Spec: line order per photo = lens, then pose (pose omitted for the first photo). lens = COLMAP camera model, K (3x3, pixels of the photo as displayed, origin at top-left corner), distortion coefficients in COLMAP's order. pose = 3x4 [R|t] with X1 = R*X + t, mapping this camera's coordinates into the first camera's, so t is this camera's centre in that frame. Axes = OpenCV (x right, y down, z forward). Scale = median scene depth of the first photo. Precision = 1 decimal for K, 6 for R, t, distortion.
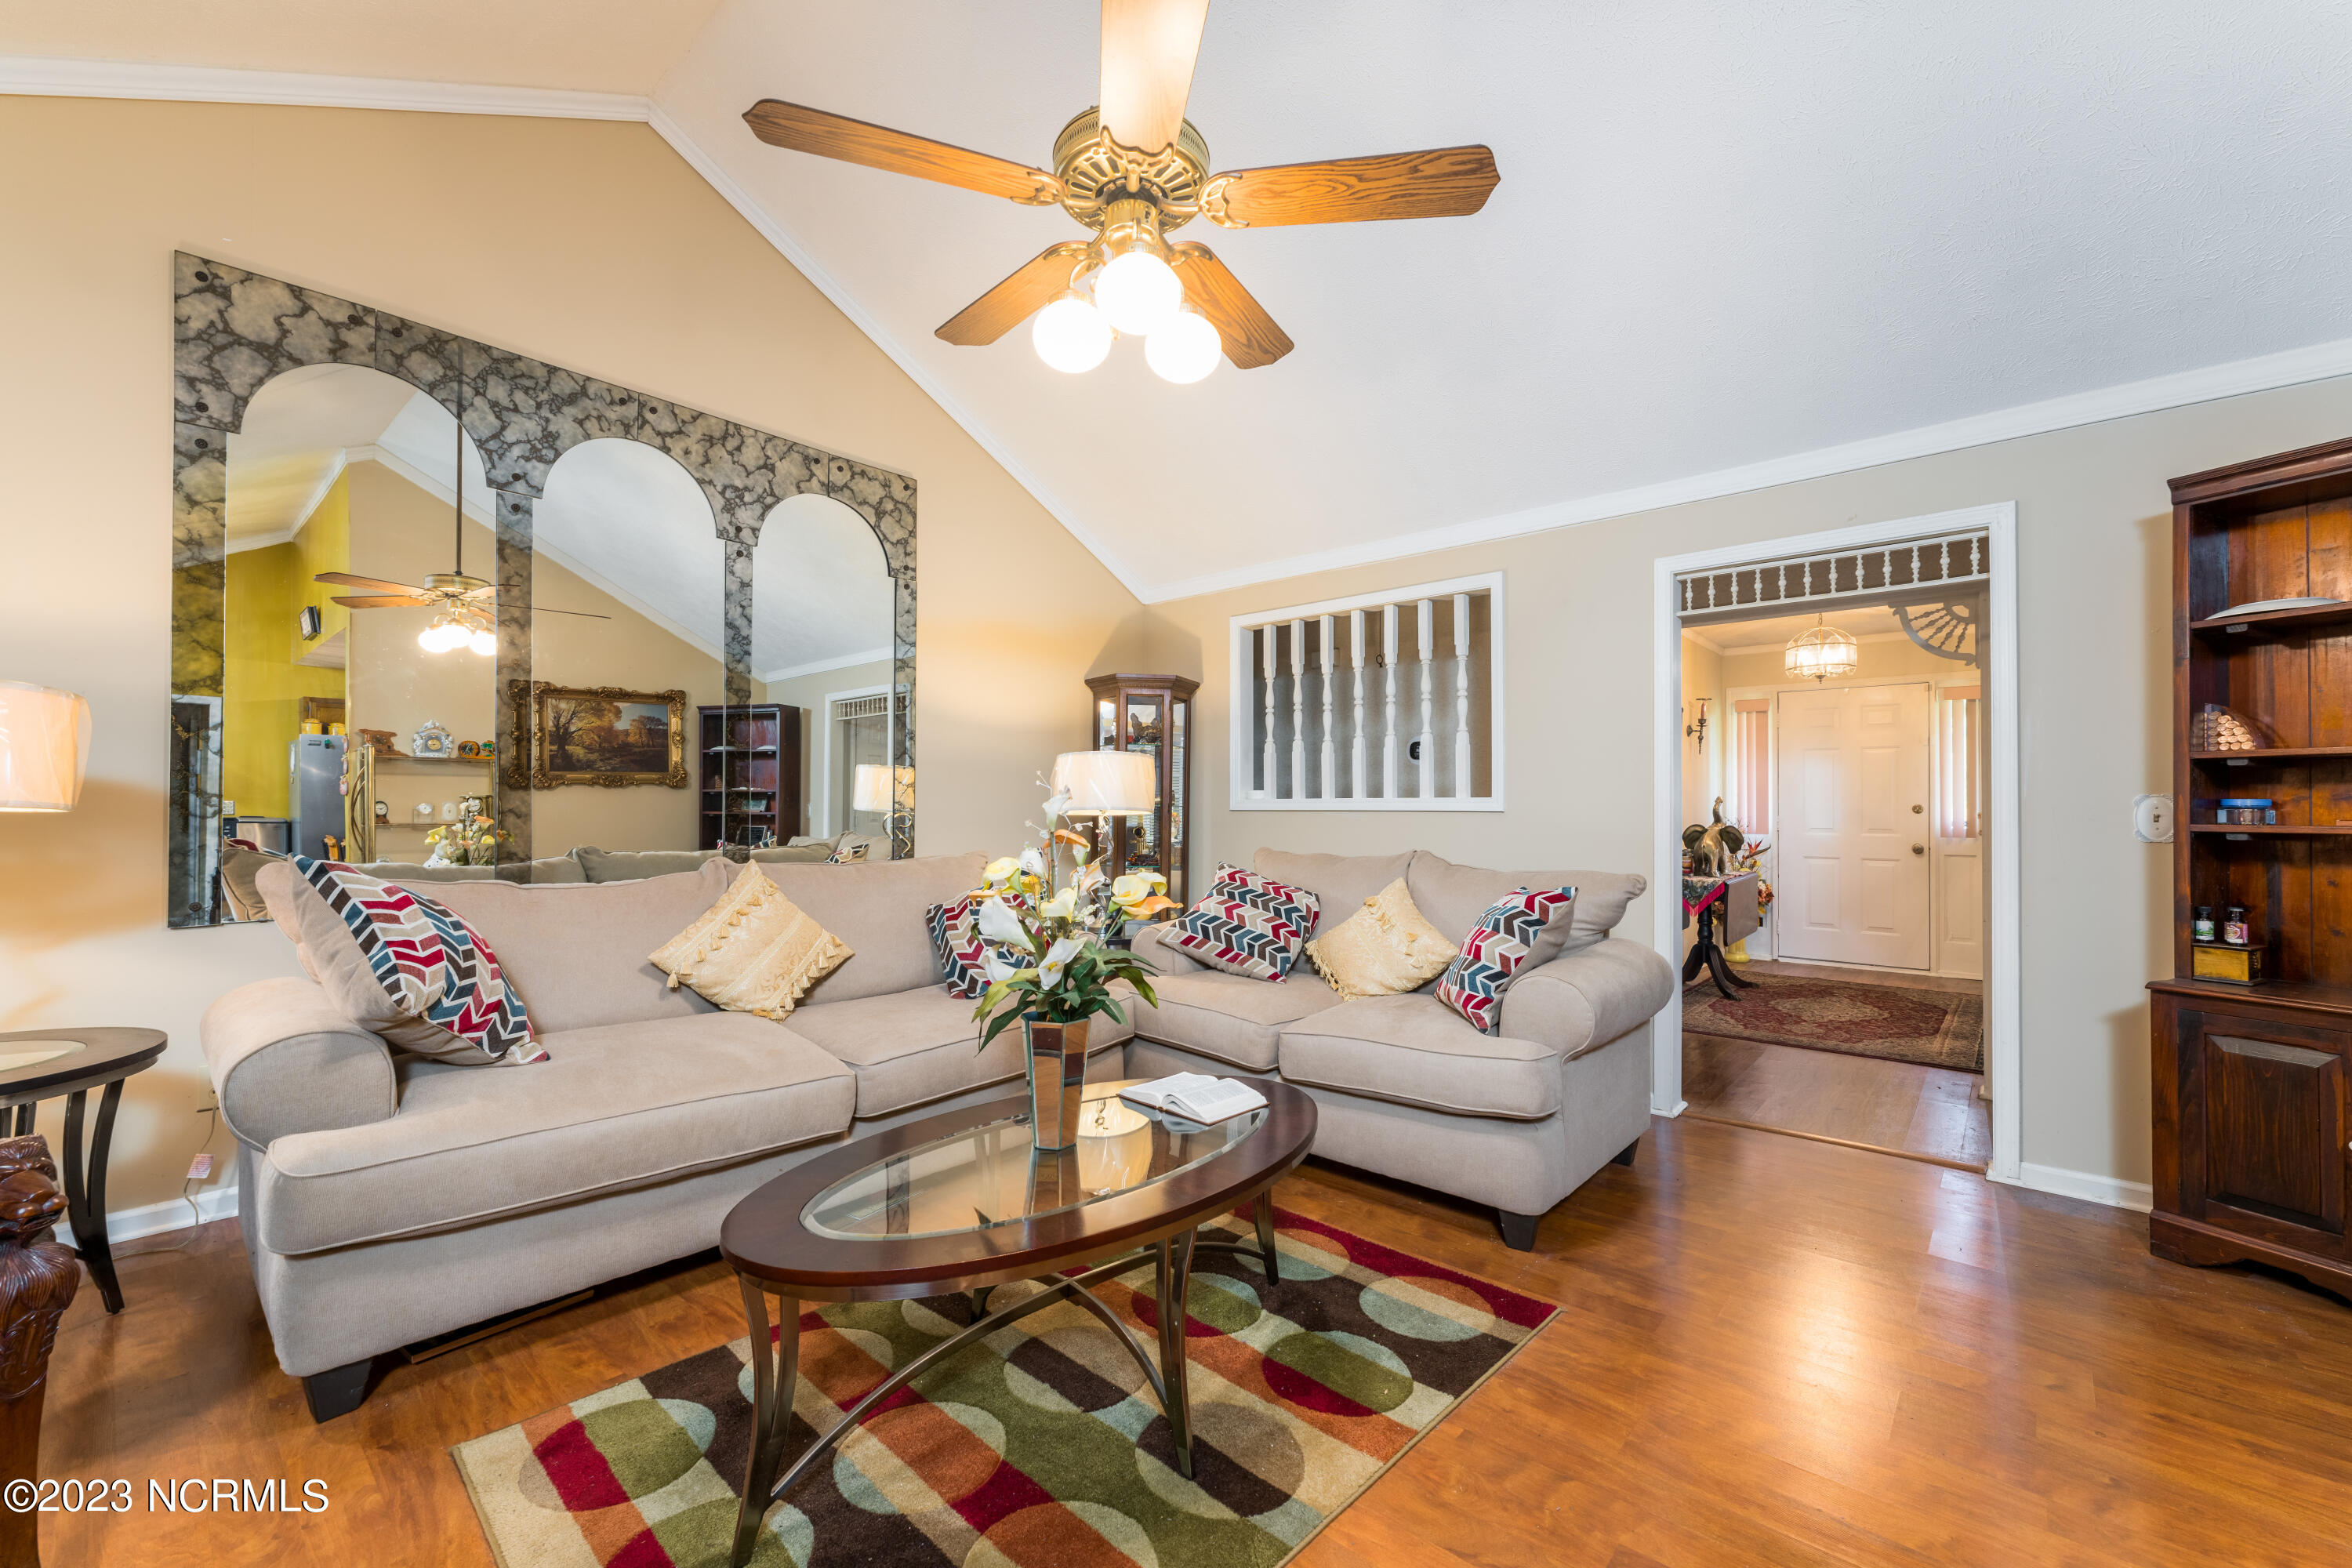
lens RADIAL K [[949.2, 0, 1168.8], [0, 949.2, 797.9], [0, 0, 1]] dist [0.000209, 0.000004]
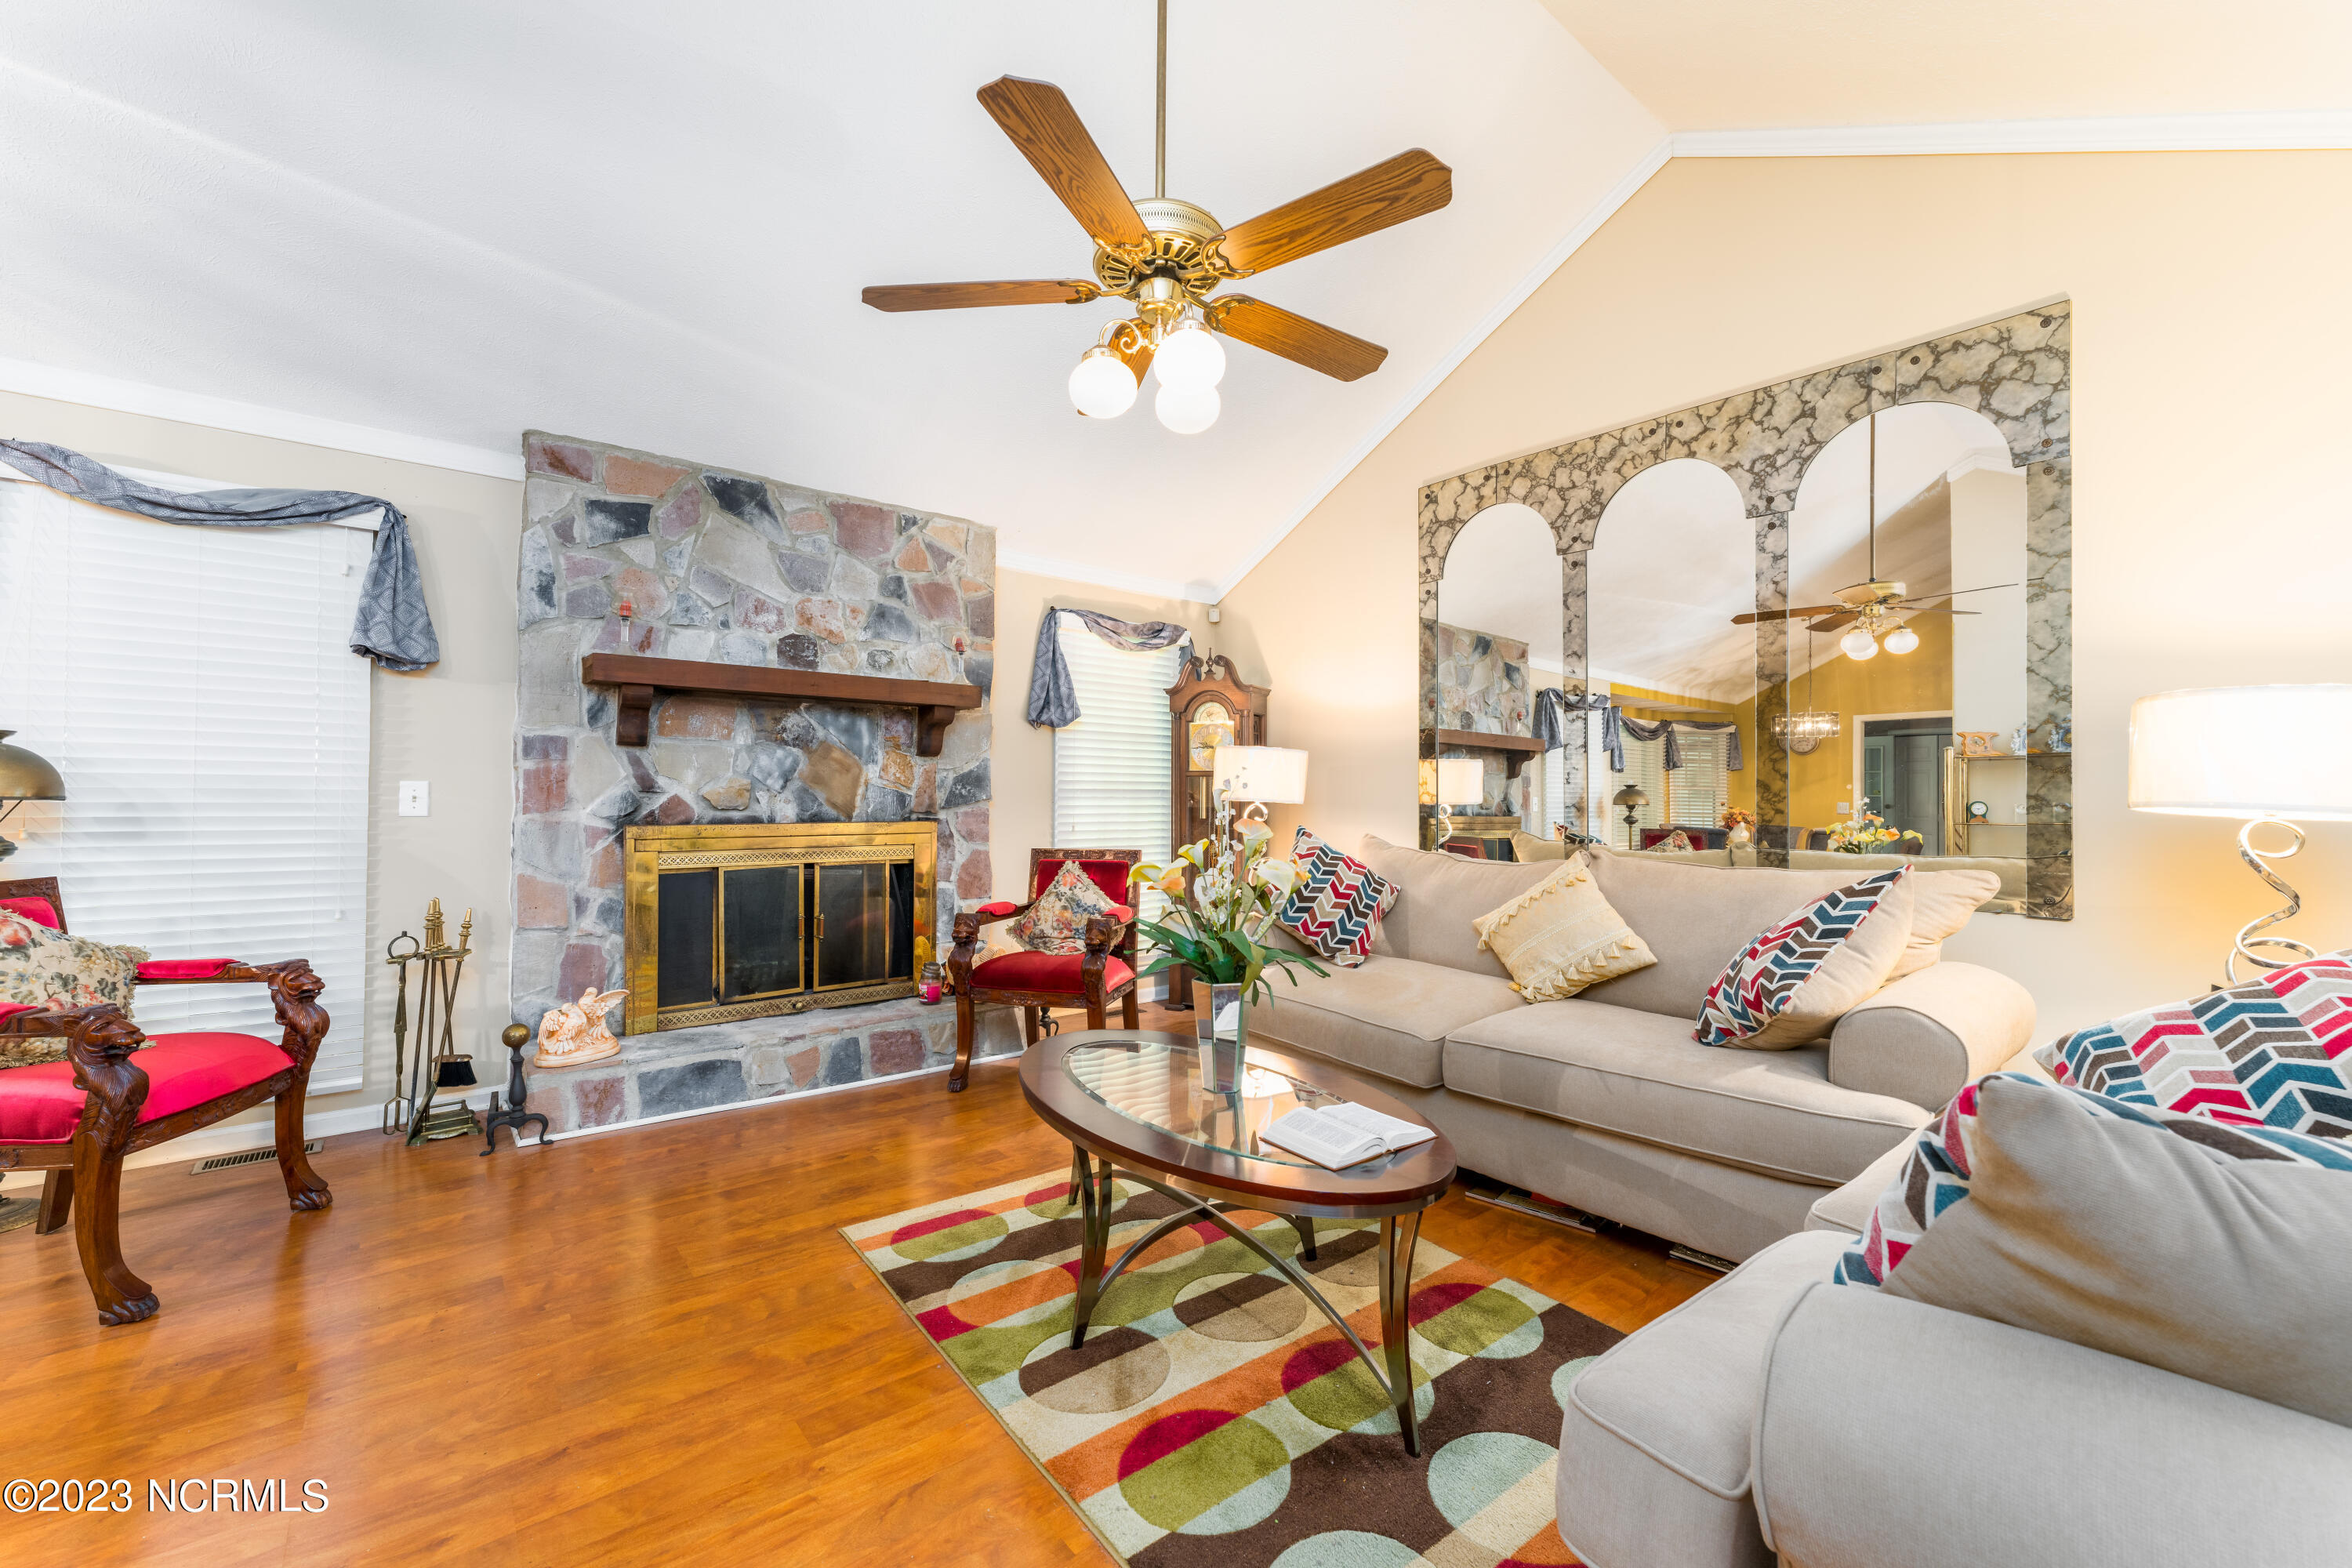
lens RADIAL K [[964.6, 0, 1179.8], [0, 964.6, 780.4], [0, 0, 1]] dist [0.000085, 0.000021]
pose [[-0.162133, -0.029569, -0.986326, 0.317938], [-0.002812, 0.999561, -0.029503, 0.008680], [0.986765, -0.002010, -0.162145, 0.345114]]
